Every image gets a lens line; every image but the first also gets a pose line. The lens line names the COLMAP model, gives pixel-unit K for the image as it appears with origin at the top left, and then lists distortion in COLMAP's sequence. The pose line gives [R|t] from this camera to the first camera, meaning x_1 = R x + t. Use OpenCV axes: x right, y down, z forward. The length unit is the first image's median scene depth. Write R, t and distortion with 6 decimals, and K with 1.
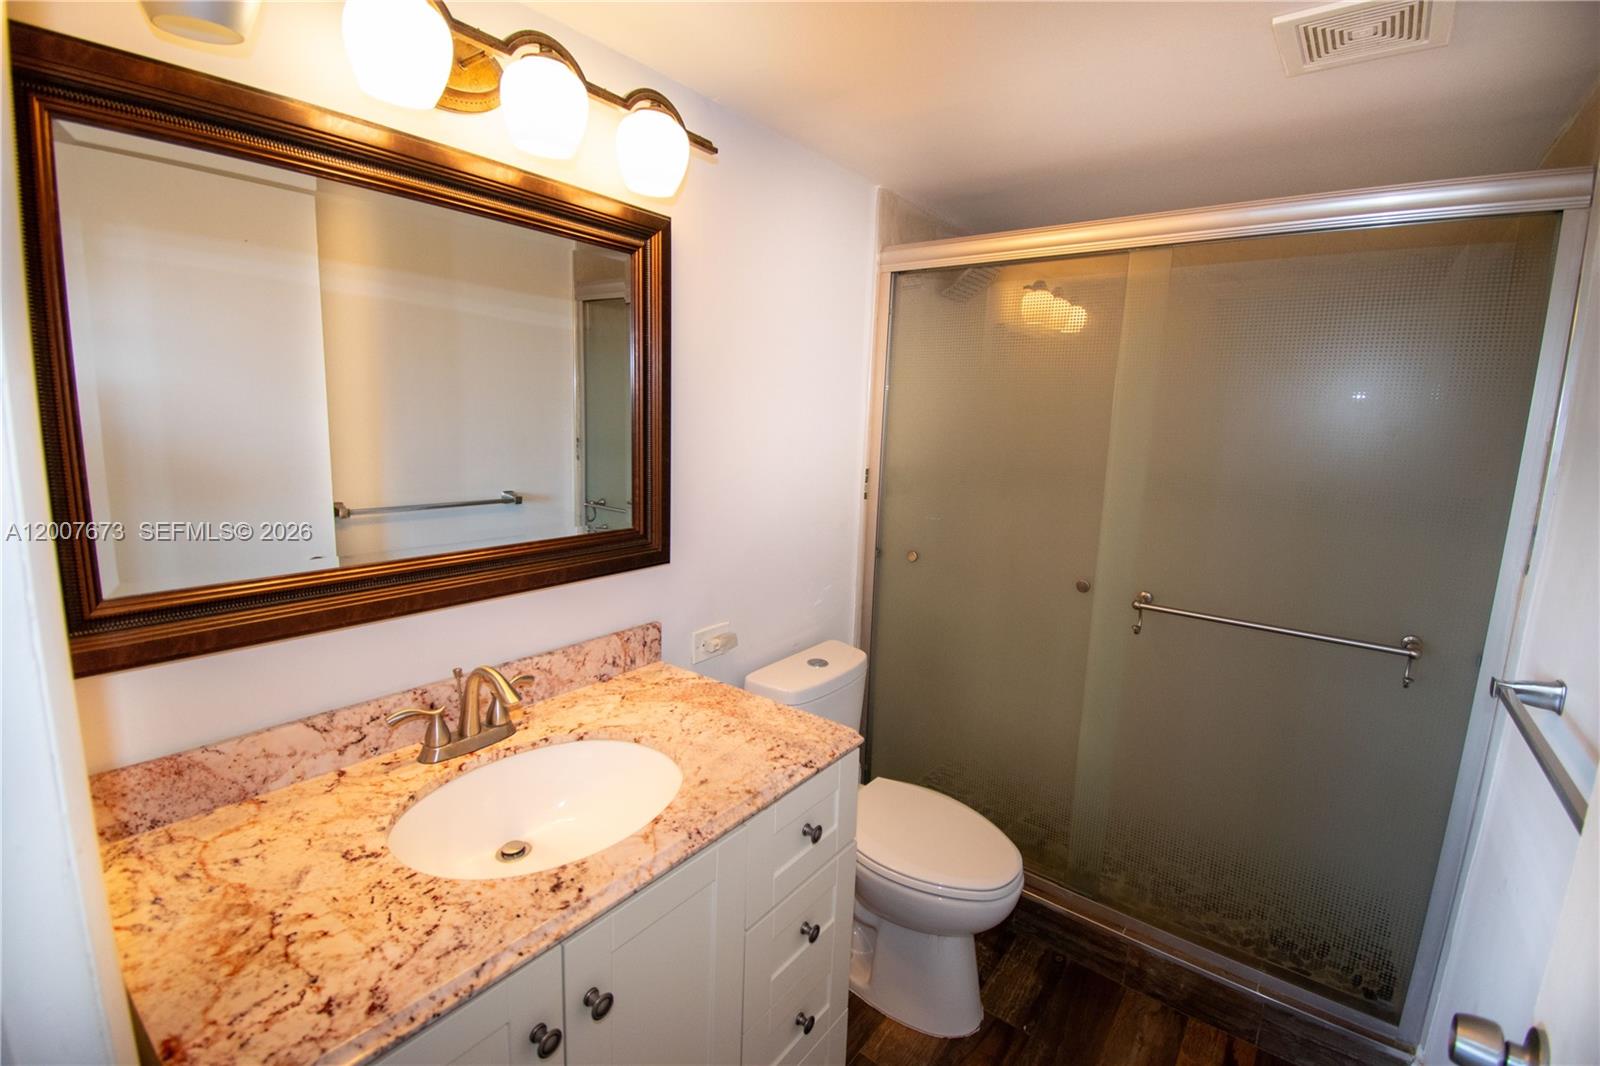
lens RADIAL K [[708.6, 0, 811.0], [0, 708.6, 527.3], [0, 0, 1]] dist [0.019458, -0.026055]
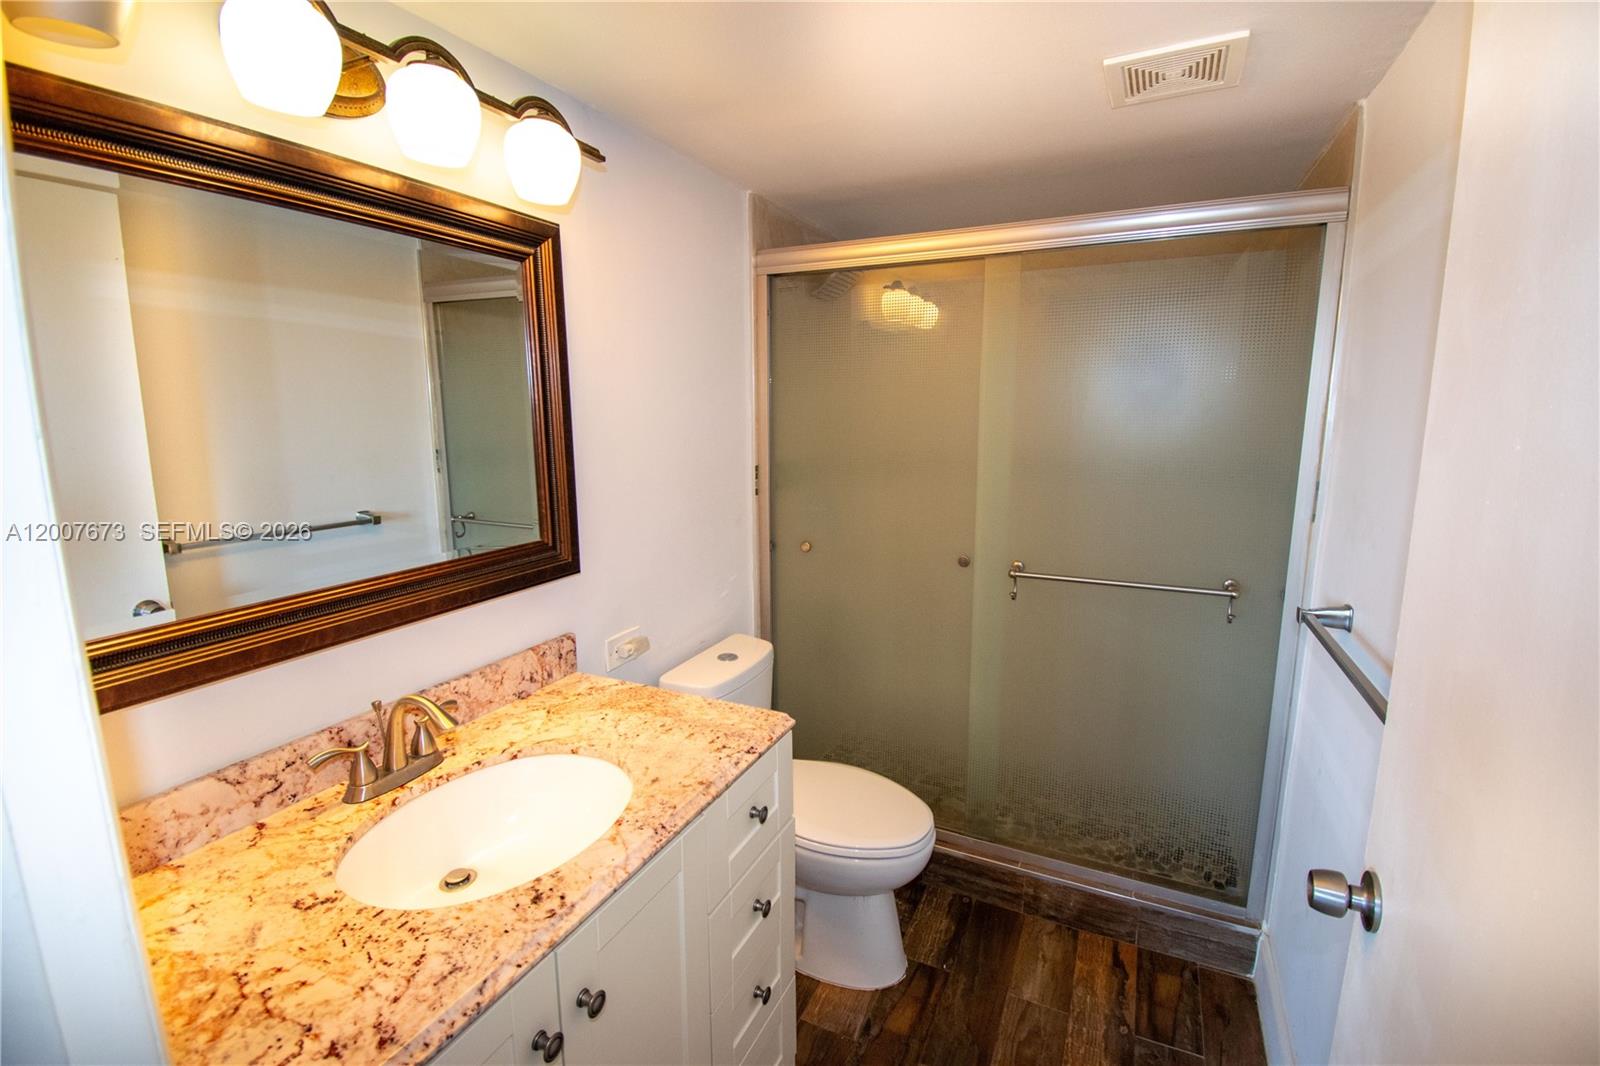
lens RADIAL K [[708.6, 0, 811.0], [0, 708.6, 527.3], [0, 0, 1]] dist [0.019458, -0.026055]
pose [[0.977528, -0.073631, 0.197531, -0.095929], [0.071744, 0.997283, 0.016701, -0.007895], [-0.198224, -0.002154, 0.980154, -0.048928]]
